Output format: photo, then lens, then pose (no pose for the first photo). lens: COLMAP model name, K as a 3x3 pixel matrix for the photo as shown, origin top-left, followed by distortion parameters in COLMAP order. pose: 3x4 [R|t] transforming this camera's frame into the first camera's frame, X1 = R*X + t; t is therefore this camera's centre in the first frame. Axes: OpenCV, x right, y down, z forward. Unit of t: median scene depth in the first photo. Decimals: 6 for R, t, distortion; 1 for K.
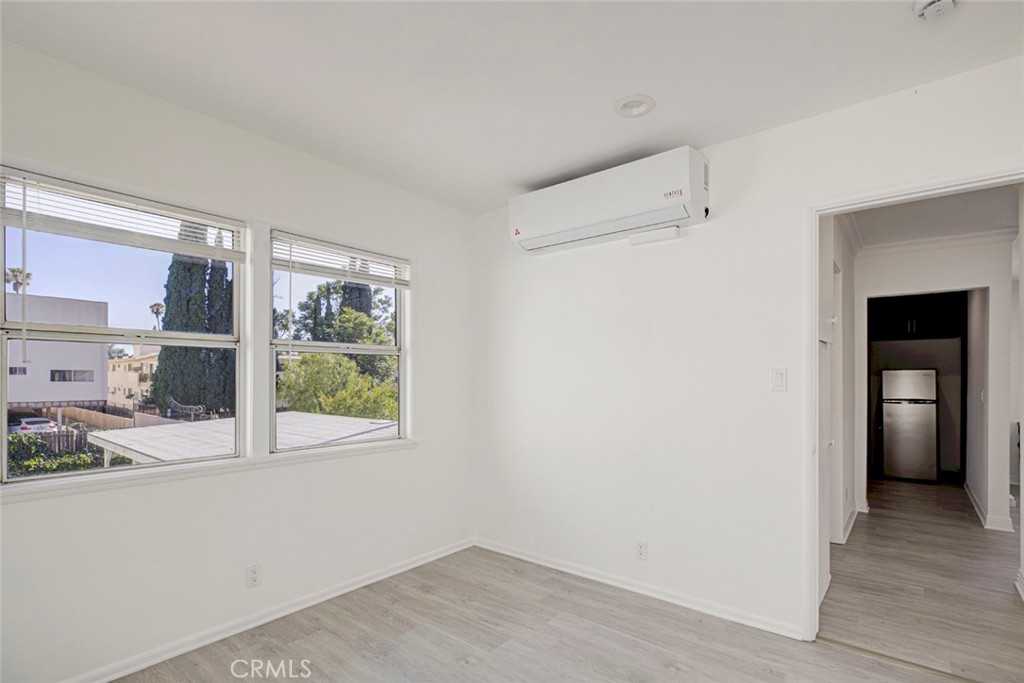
lens RADIAL K [[483.5, 0, 512.9], [0, 483.5, 379.8], [0, 0, 1]] dist [-0.000170, -0.000032]
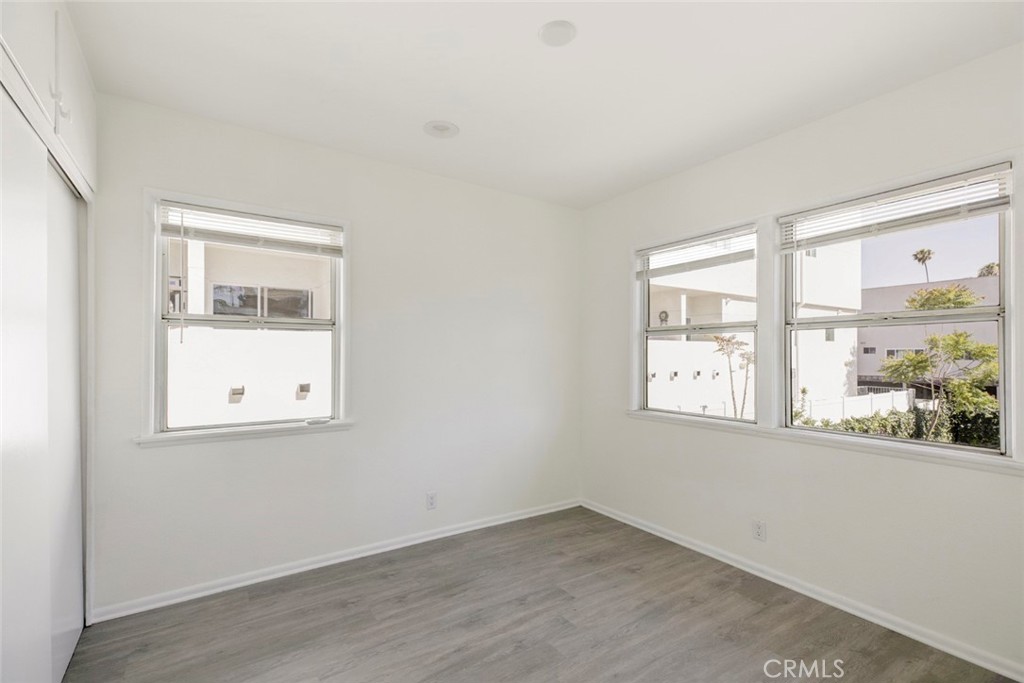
lens RADIAL K [[467.7, 0, 510.3], [0, 467.7, 351.8], [0, 0, 1]] dist [0.020059, 0.000025]
pose [[-0.293608, -0.011170, -0.955861, 0.725868], [-0.000487, 0.999933, -0.011535, -0.001278], [0.955926, -0.002921, -0.293594, 0.800279]]
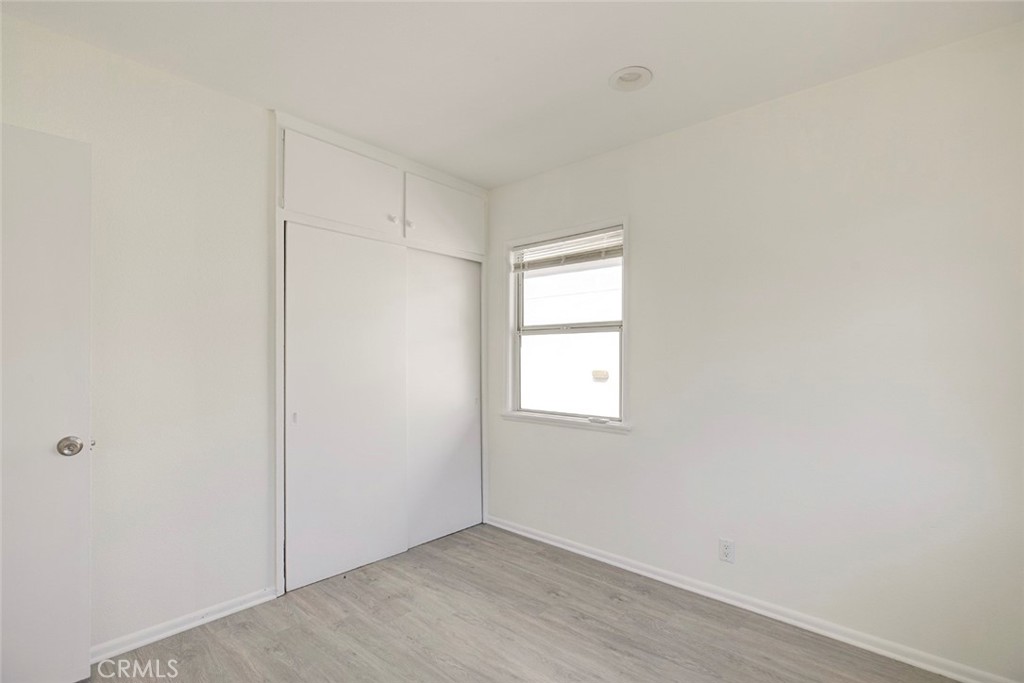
lens RADIAL K [[480.9, 0, 507.2], [0, 480.9, 358.8], [0, 0, 1]] dist [-0.000387, -0.000103]
pose [[-0.998438, -0.007980, 0.055294, -0.088774], [-0.007693, 0.999956, 0.005401, -0.005747], [-0.055335, 0.004968, -0.998455, 1.253150]]
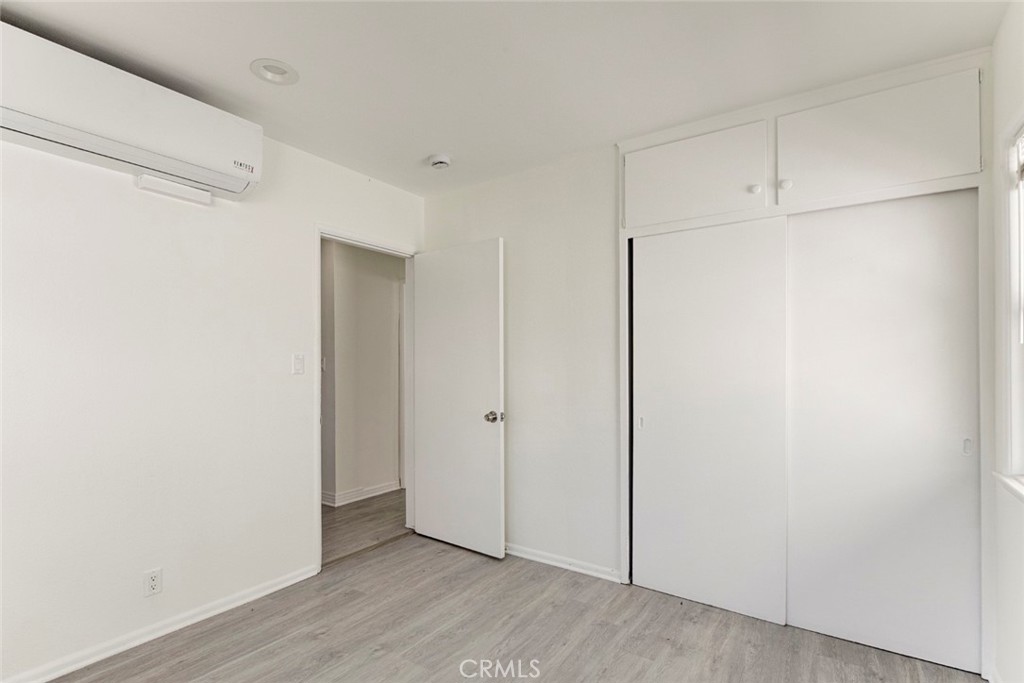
lens RADIAL K [[491.8, 0, 513.6], [0, 491.8, 363.7], [0, 0, 1]] dist [0.000356, -0.000097]
pose [[-0.078263, -0.000310, 0.996933, -0.691046], [0.000836, 1.000000, 0.000376, -0.002658], [-0.996932, 0.000863, -0.078263, 0.582507]]
